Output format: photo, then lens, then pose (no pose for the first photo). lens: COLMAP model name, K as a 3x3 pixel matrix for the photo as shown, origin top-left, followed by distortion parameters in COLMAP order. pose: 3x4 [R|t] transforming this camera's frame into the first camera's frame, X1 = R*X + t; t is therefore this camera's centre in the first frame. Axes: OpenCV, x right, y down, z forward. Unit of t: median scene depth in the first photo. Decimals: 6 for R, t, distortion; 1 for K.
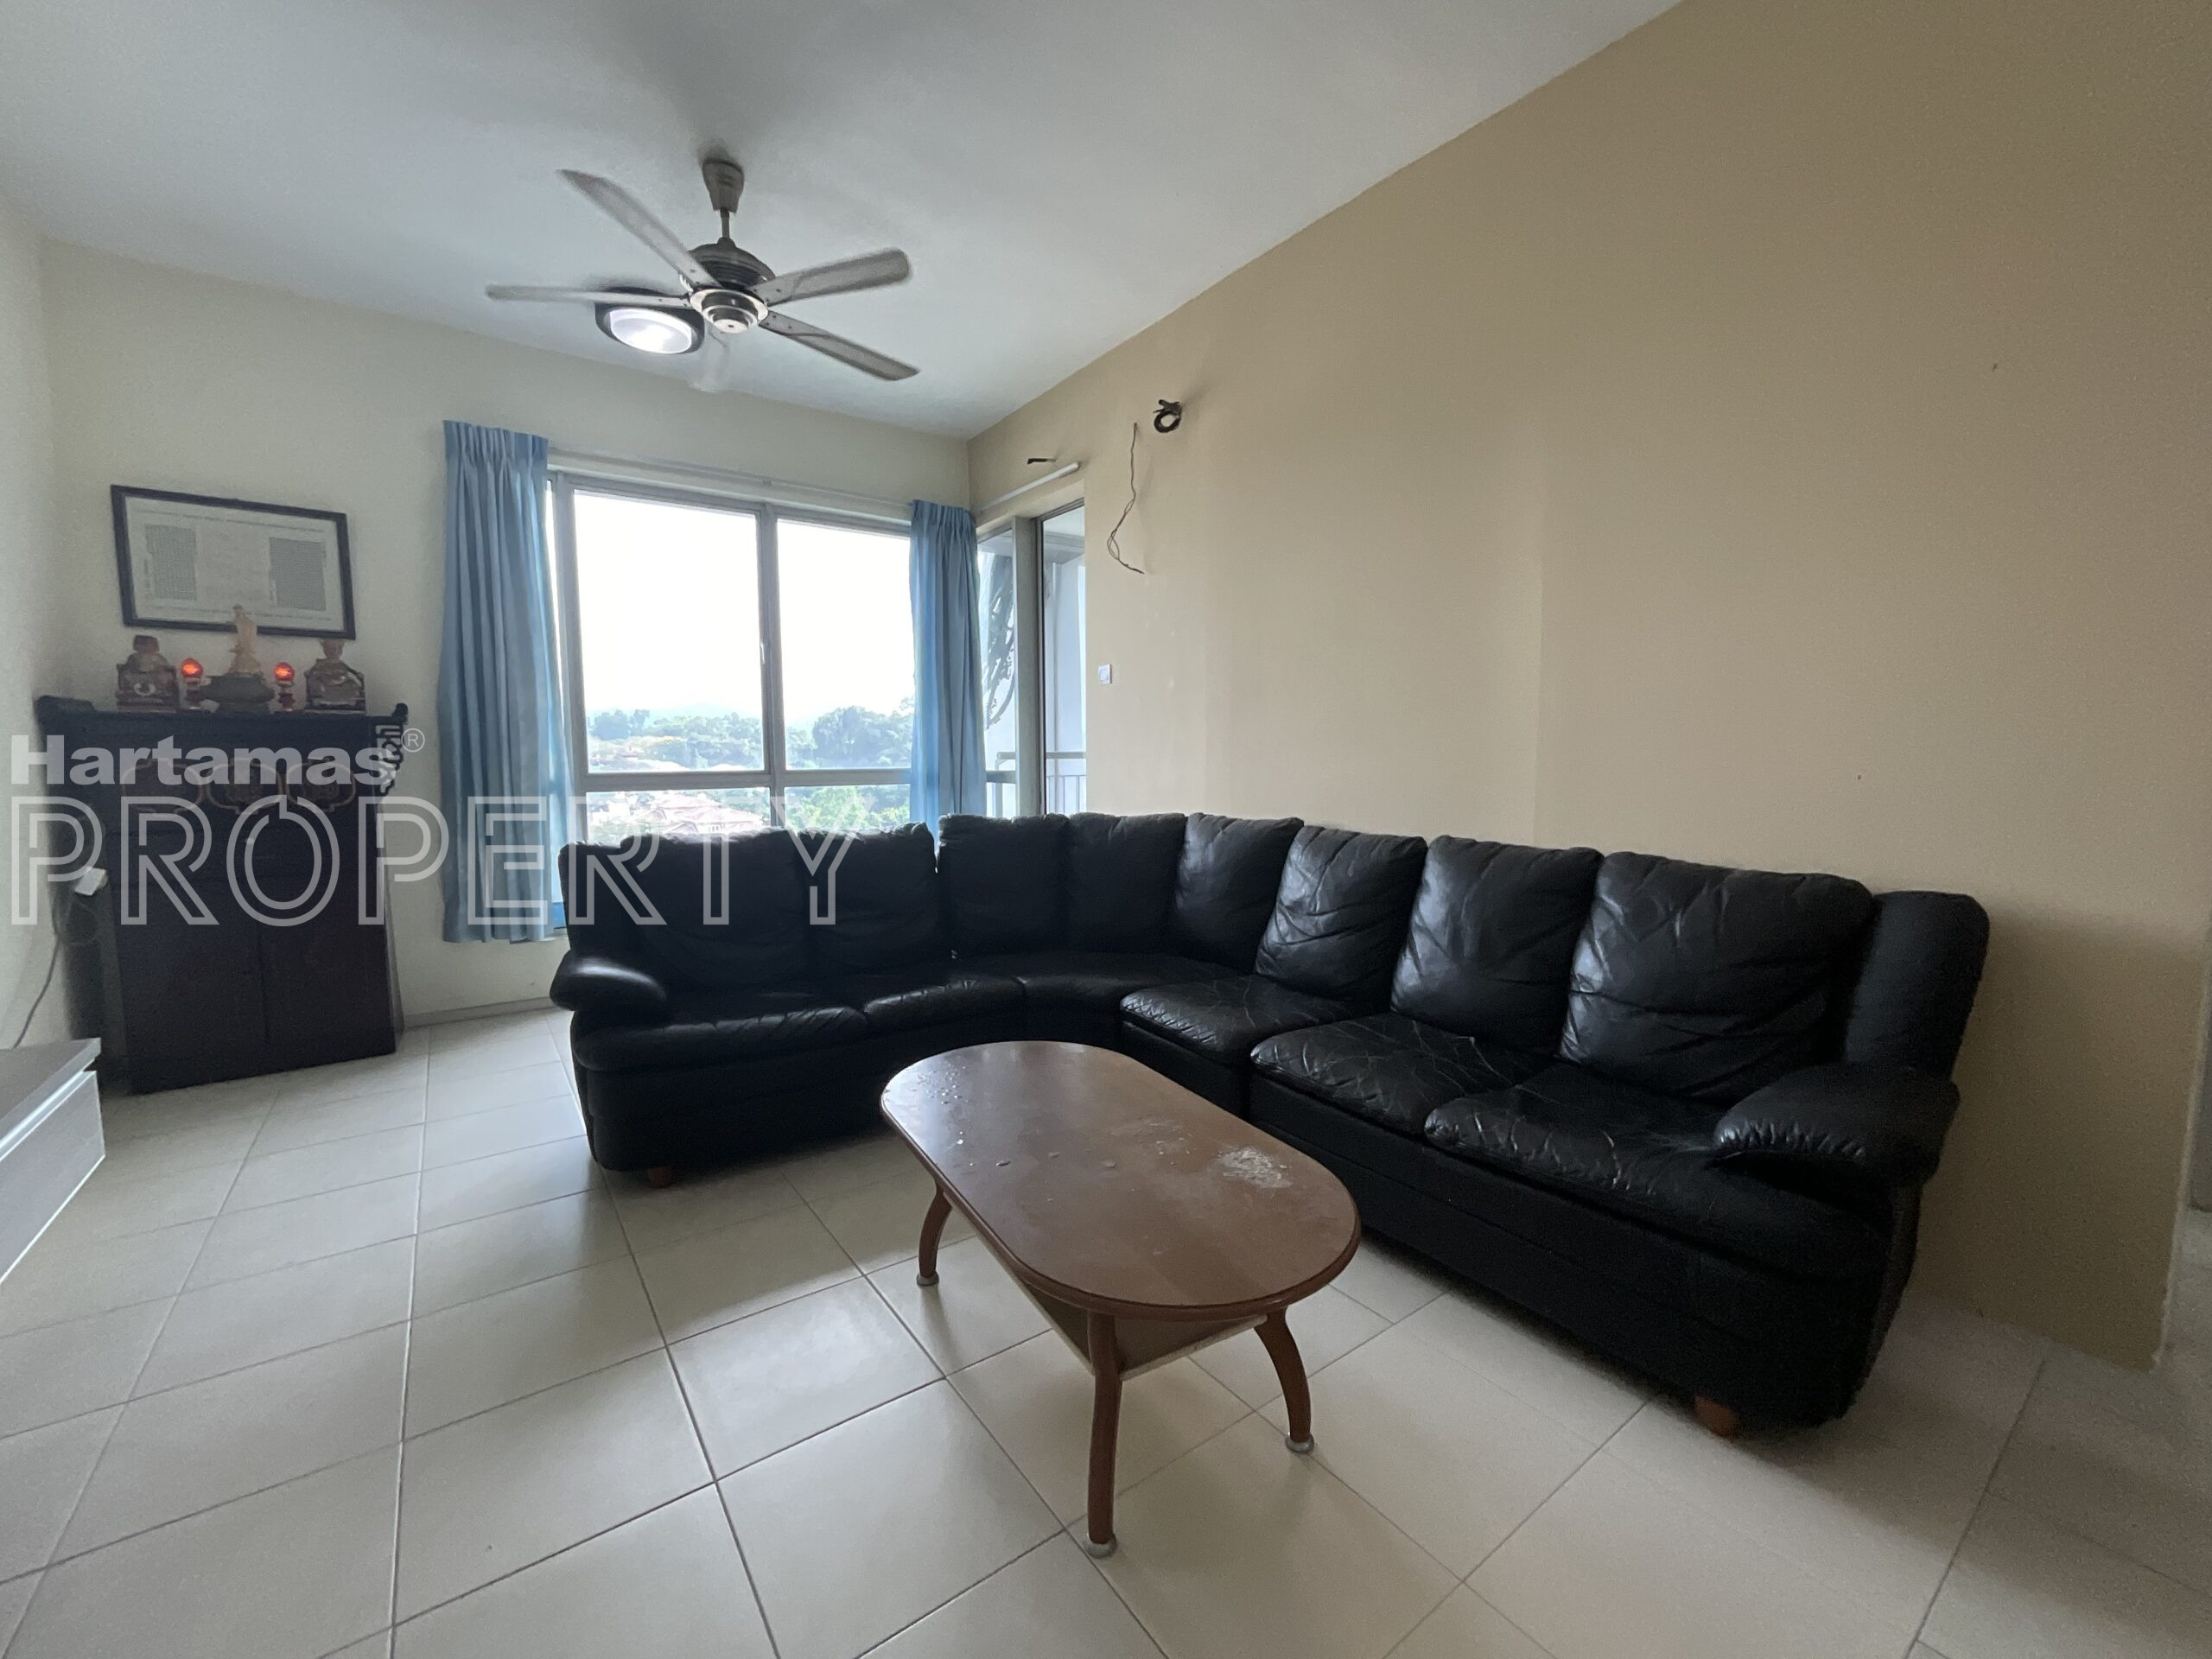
lens RADIAL K [[899.6, 0, 1106.0], [0, 899.6, 829.5], [0, 0, 1]] dist [0.000173, 0.000293]
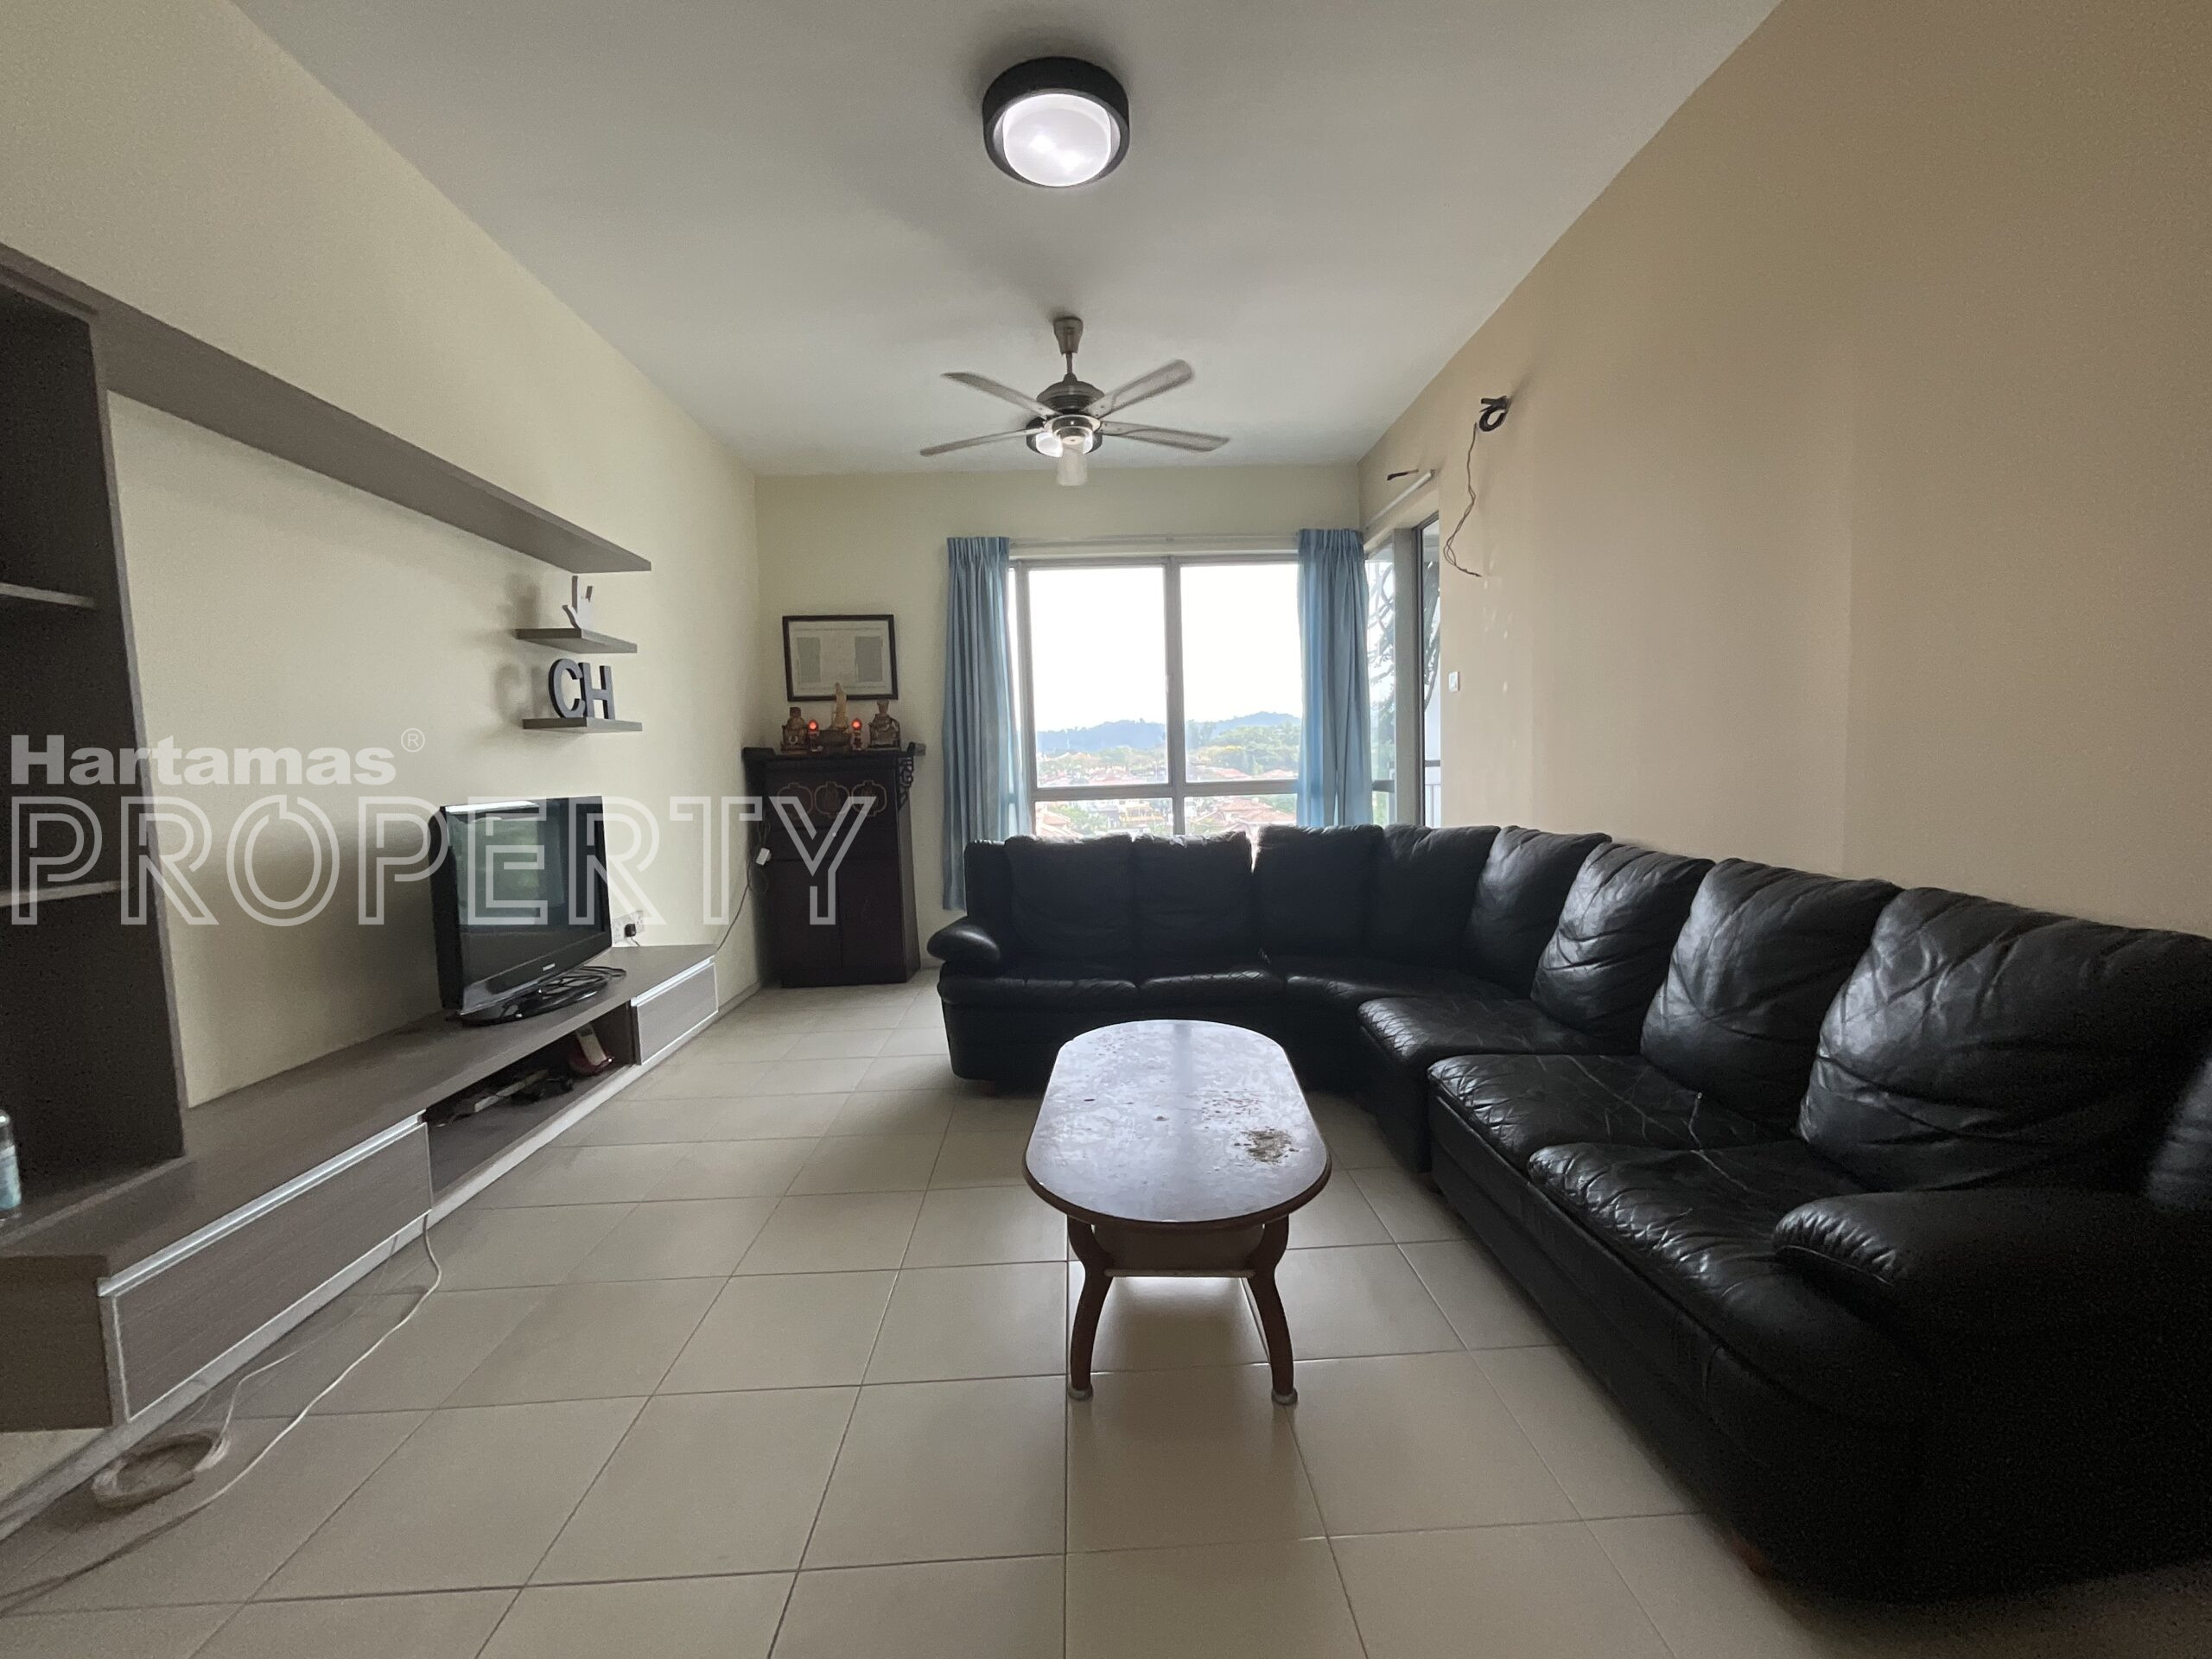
lens RADIAL K [[899.6, 0, 1106.0], [0, 899.6, 829.5], [0, 0, 1]] dist [0.000173, 0.000293]
pose [[0.828381, 0.018211, -0.559869, 0.282196], [-0.020087, 0.999794, 0.002800, -0.009142], [0.559805, 0.008927, 0.828576, -0.025345]]
